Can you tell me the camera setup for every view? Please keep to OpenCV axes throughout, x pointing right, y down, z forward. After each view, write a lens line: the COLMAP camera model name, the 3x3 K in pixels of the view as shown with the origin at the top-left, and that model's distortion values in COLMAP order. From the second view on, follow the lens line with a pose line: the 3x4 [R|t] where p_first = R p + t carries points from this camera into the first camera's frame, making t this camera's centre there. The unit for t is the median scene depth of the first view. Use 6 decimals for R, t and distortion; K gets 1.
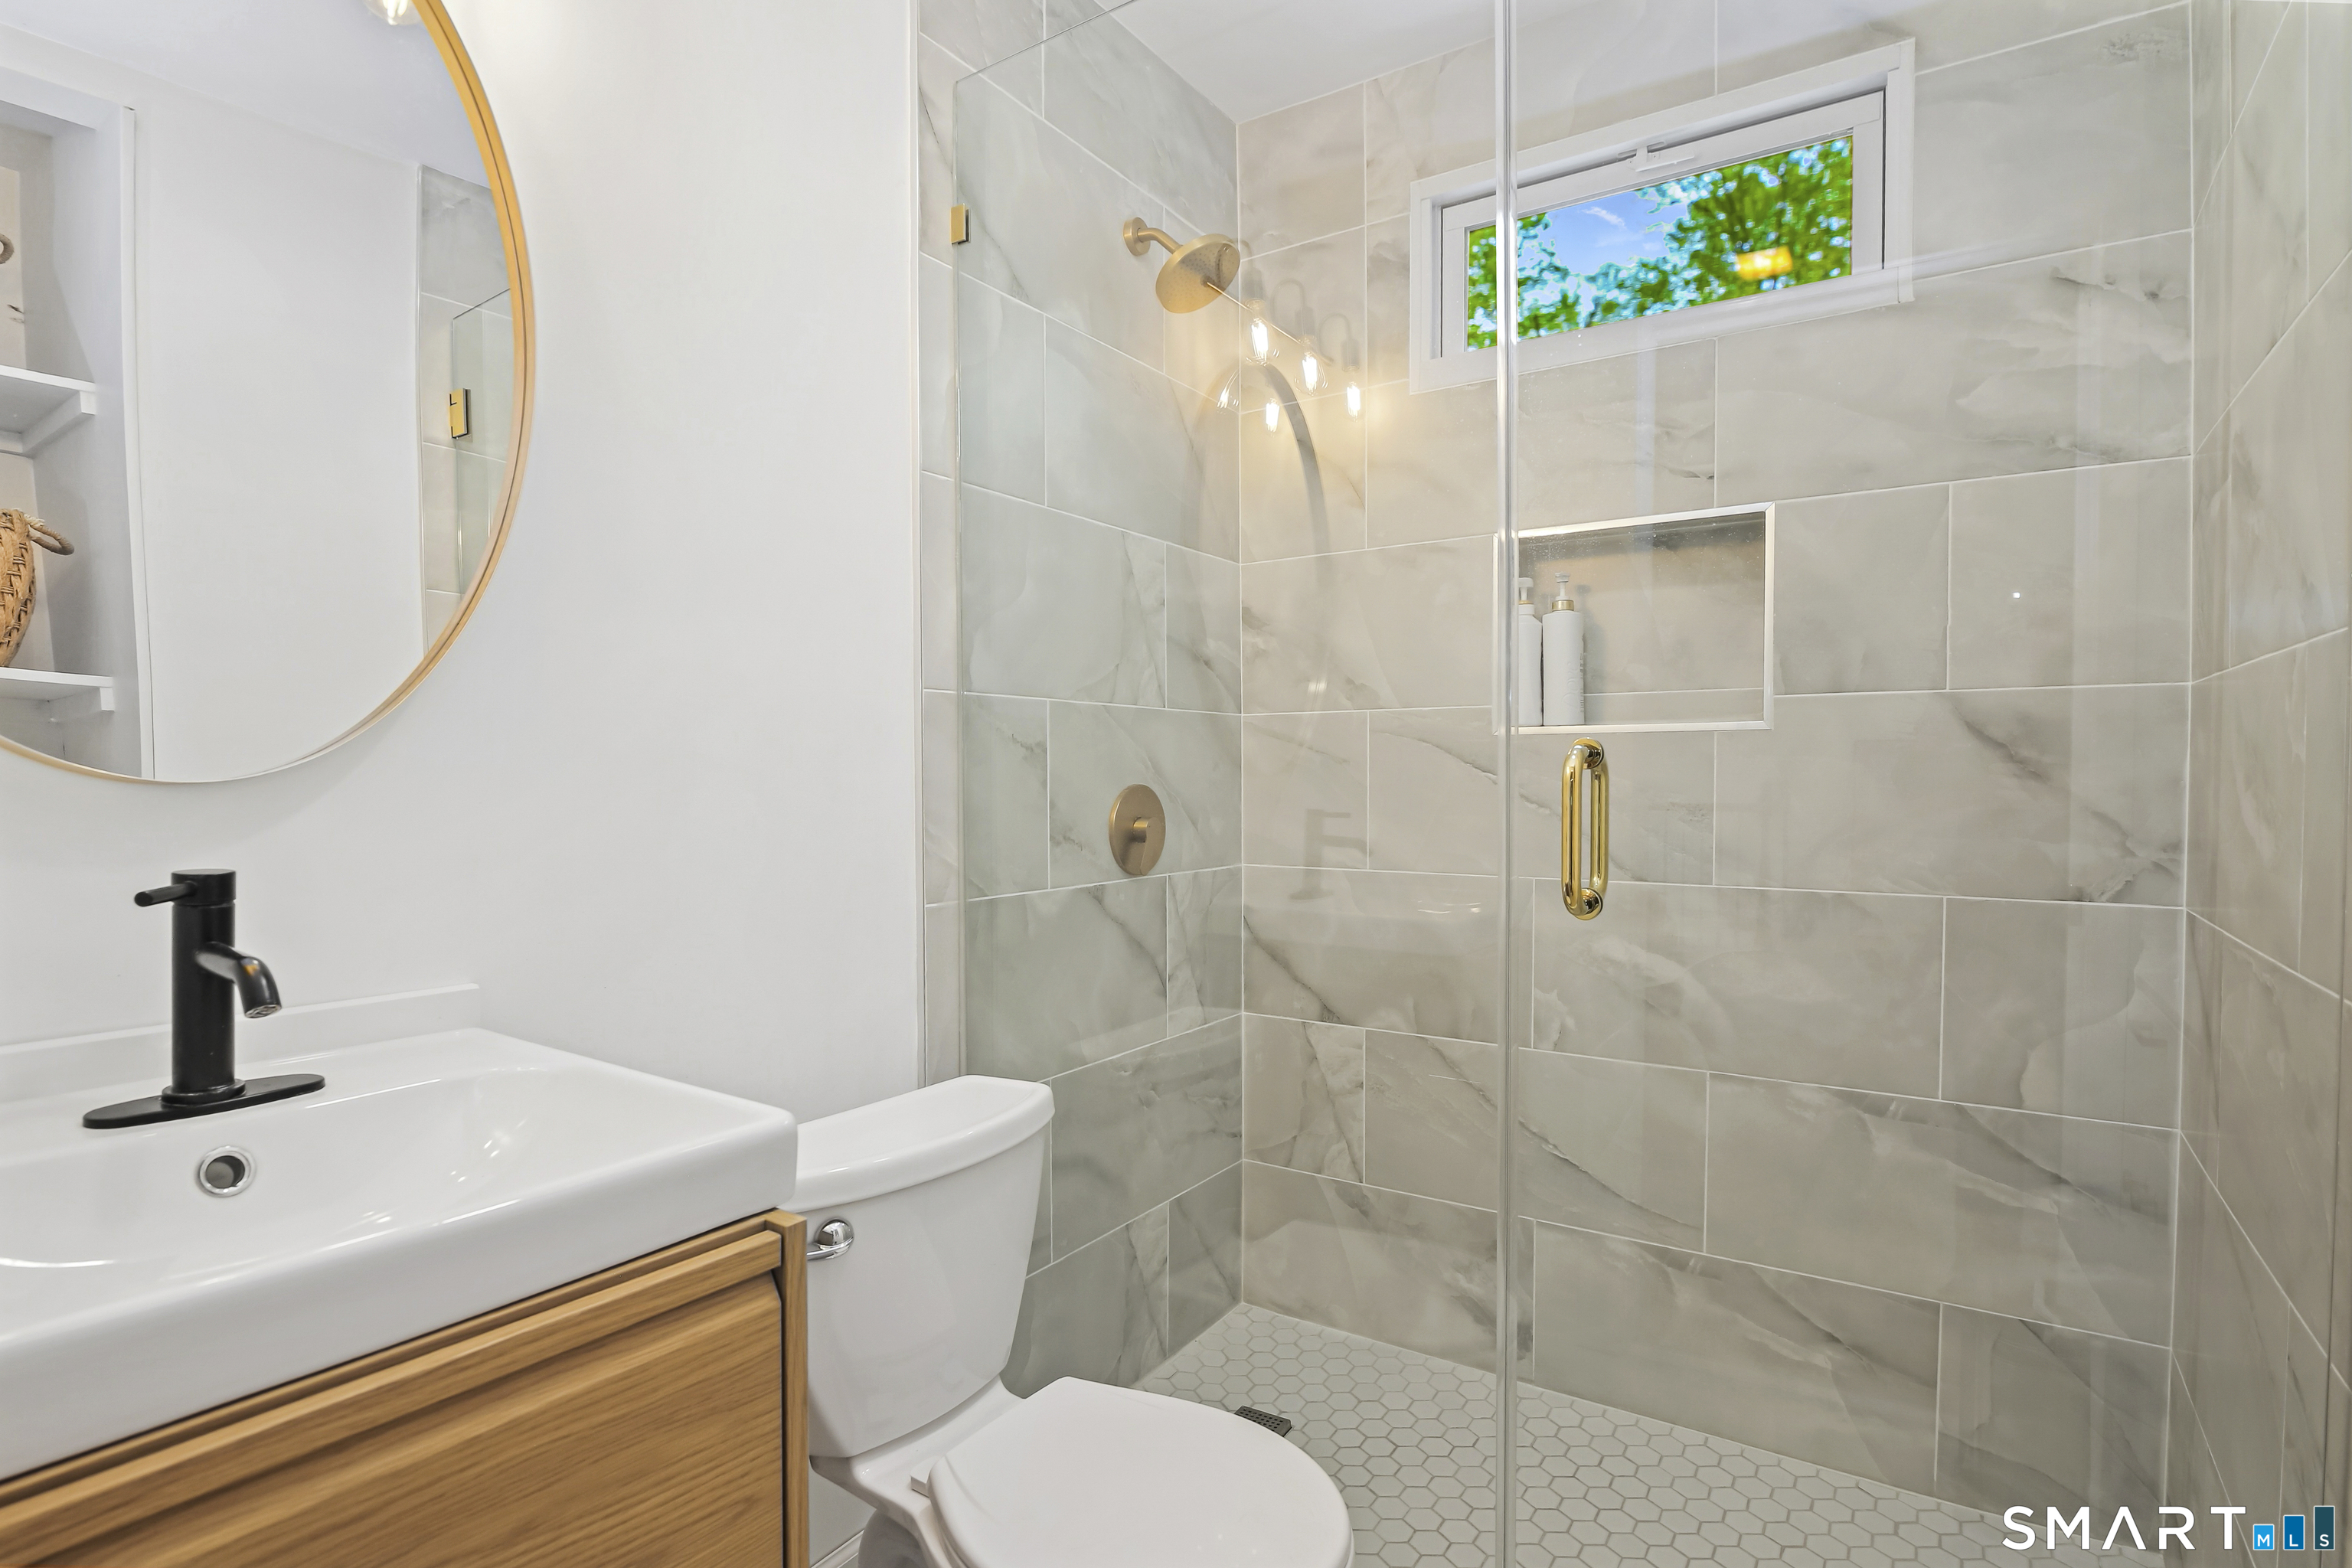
lens RADIAL K [[1106.7, 0, 1260.5], [0, 1106.7, 808.3], [0, 0, 1]] dist [-0.016996, 0.000251]
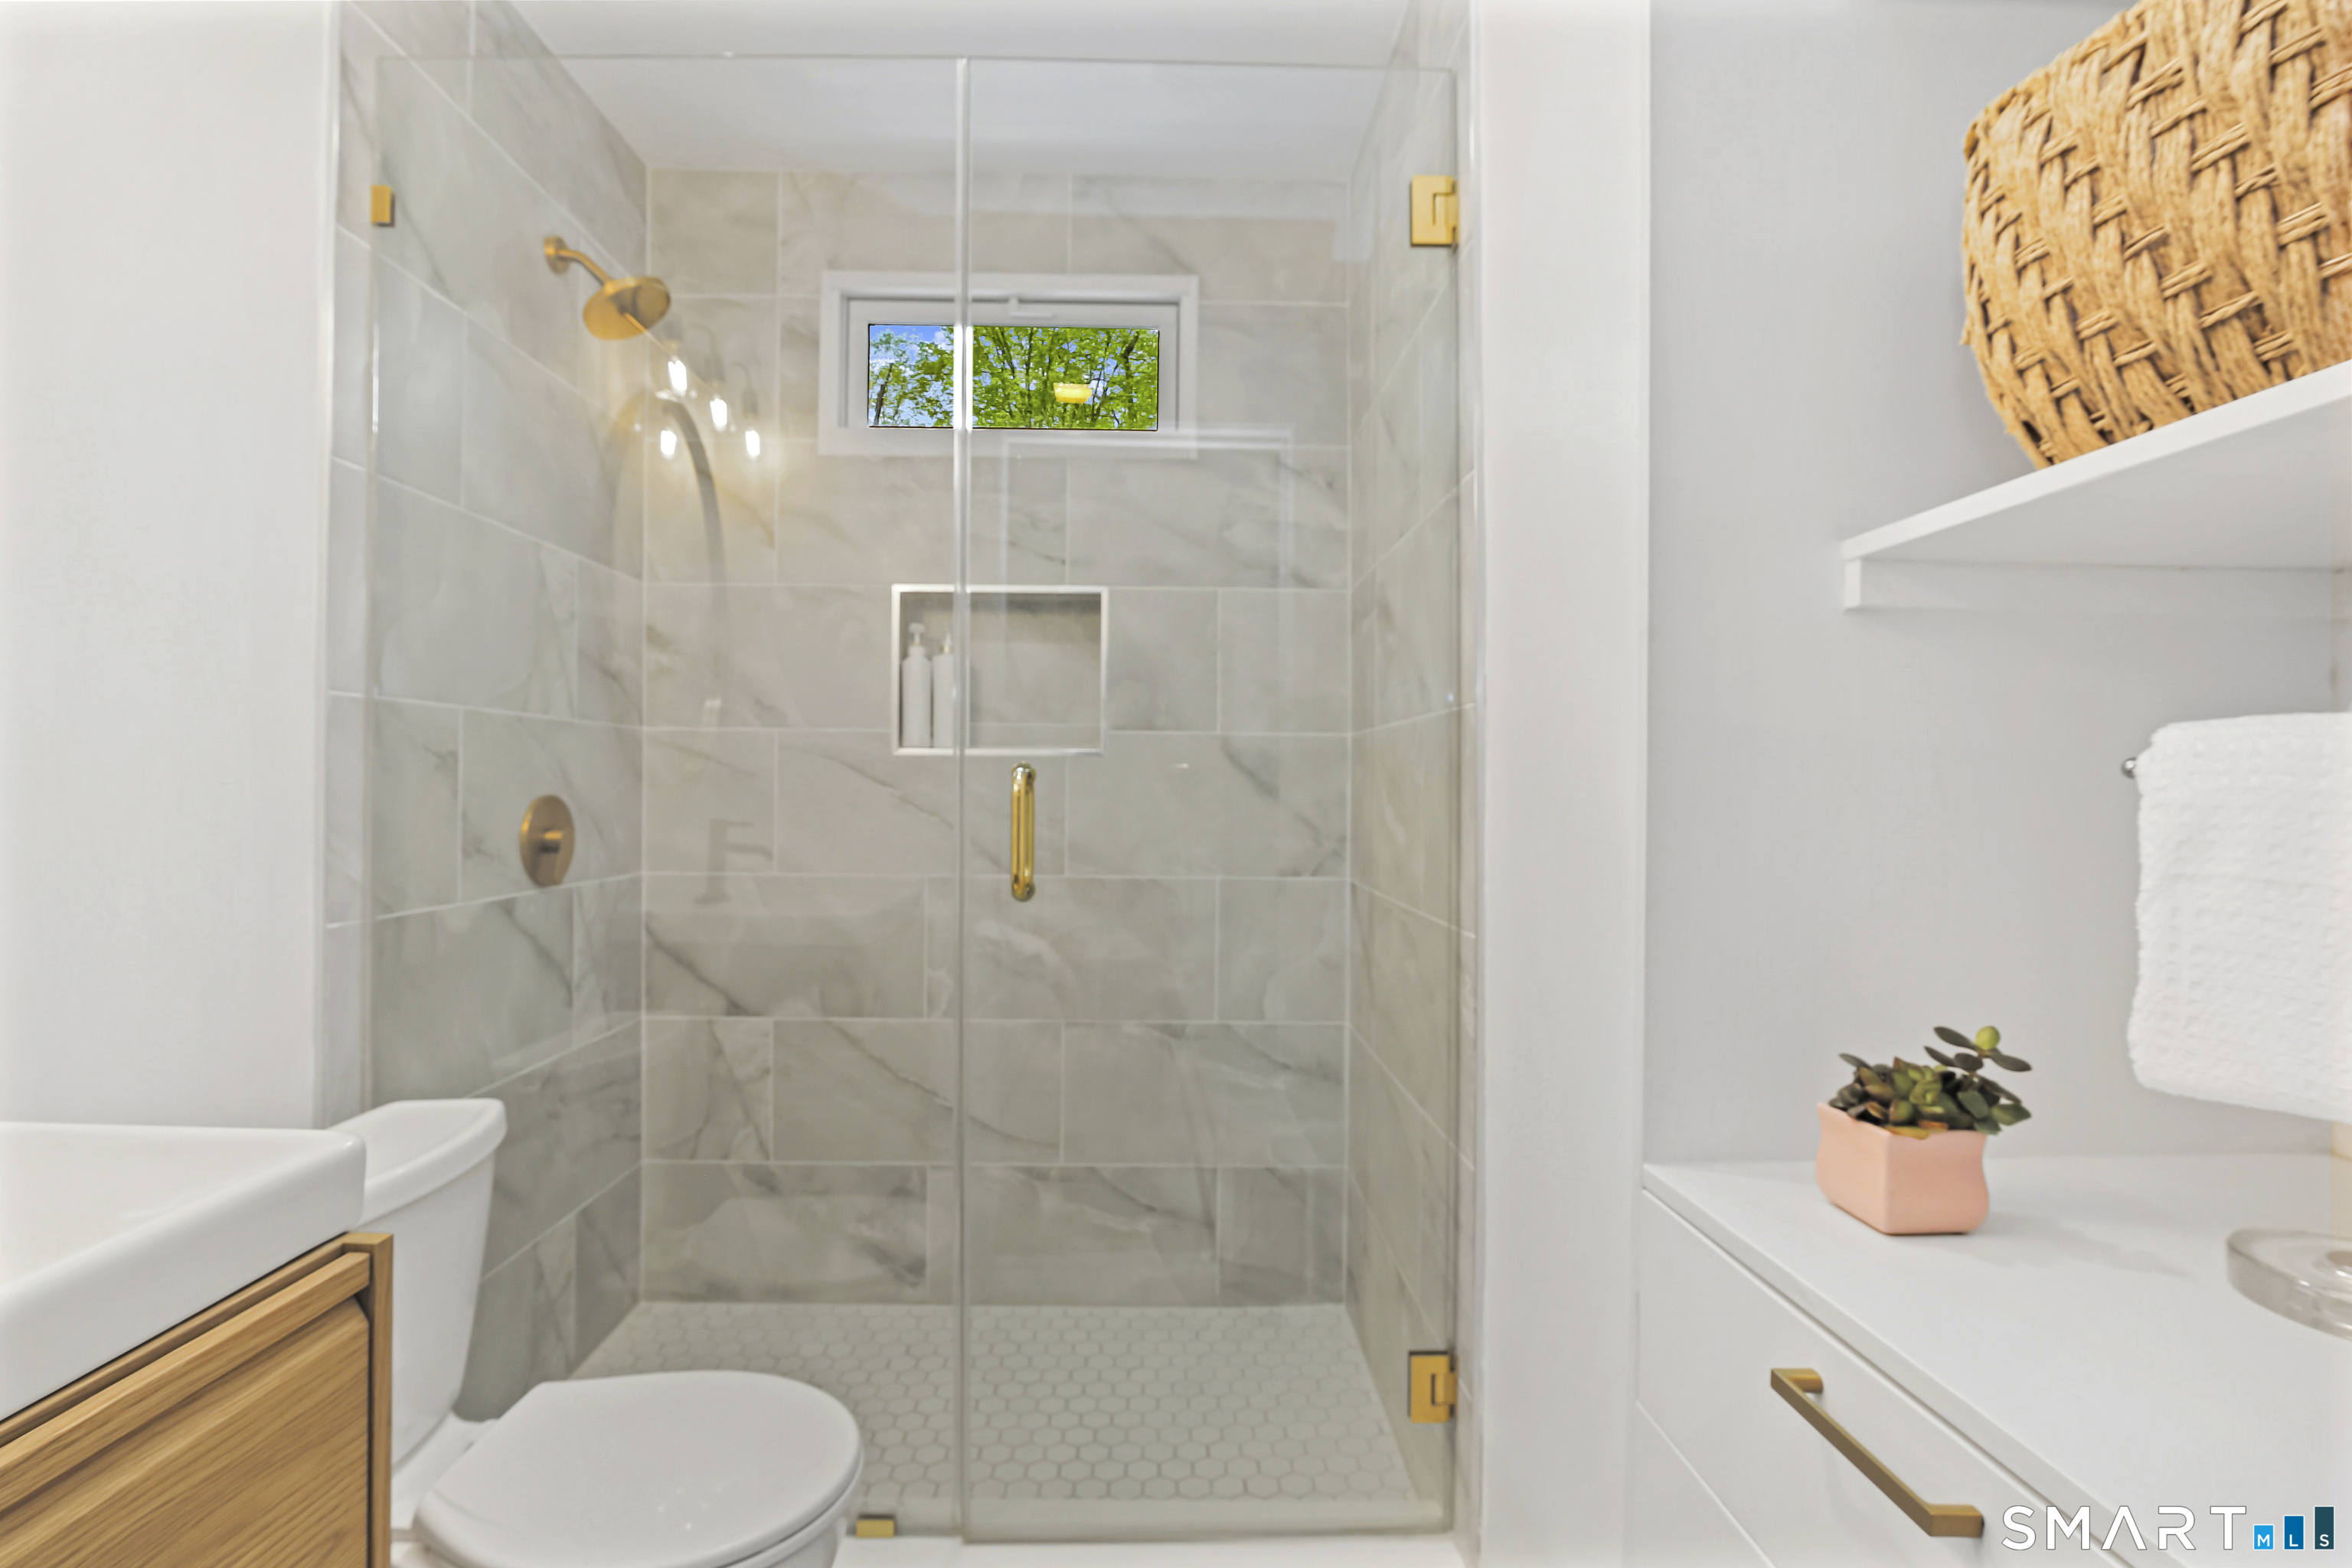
lens RADIAL K [[985.9, 0, 1176.0], [0, 985.9, 784.0], [0, 0, 1]] dist [-0.015289, 0.000047]
pose [[0.842555, 0.012270, 0.538470, -0.108383], [0.005438, 0.999496, -0.031284, -0.000547], [-0.538583, 0.029287, 0.842063, -0.048386]]
